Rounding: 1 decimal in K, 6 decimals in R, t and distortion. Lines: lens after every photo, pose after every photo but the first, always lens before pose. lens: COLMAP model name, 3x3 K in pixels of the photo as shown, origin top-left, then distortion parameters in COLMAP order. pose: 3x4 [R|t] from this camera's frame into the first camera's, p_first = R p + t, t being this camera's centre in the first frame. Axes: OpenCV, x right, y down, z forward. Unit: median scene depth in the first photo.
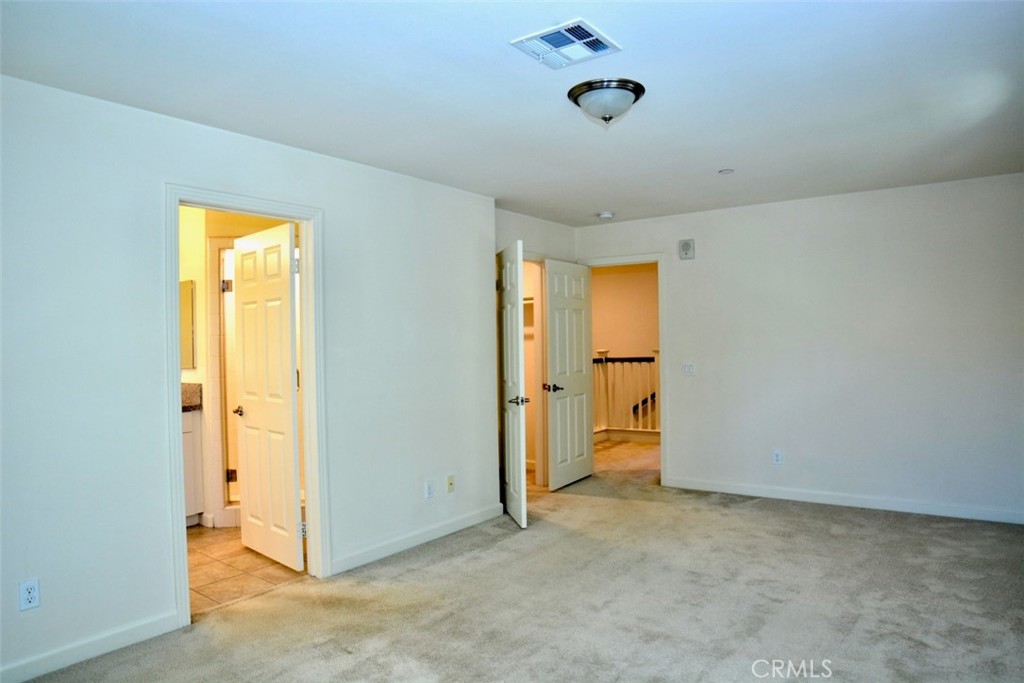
lens RADIAL K [[646.1, 0, 507.3], [0, 646.1, 348.0], [0, 0, 1]] dist [-0.039824, 0.016094]
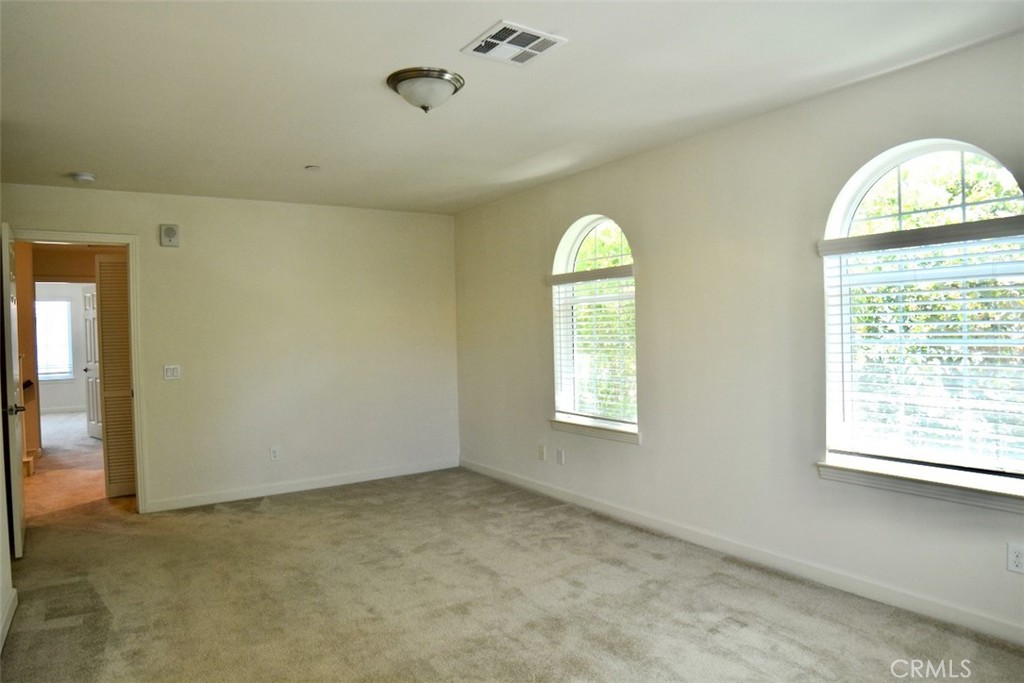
lens RADIAL K [[646.1, 0, 509.6], [0, 646.1, 338.2], [0, 0, 1]] dist [-0.039824, 0.016094]
pose [[0.340373, 0.009425, 0.940243, -0.618898], [0.014979, 0.999769, -0.015444, 0.011386], [-0.940171, 0.019341, 0.340153, 0.444270]]
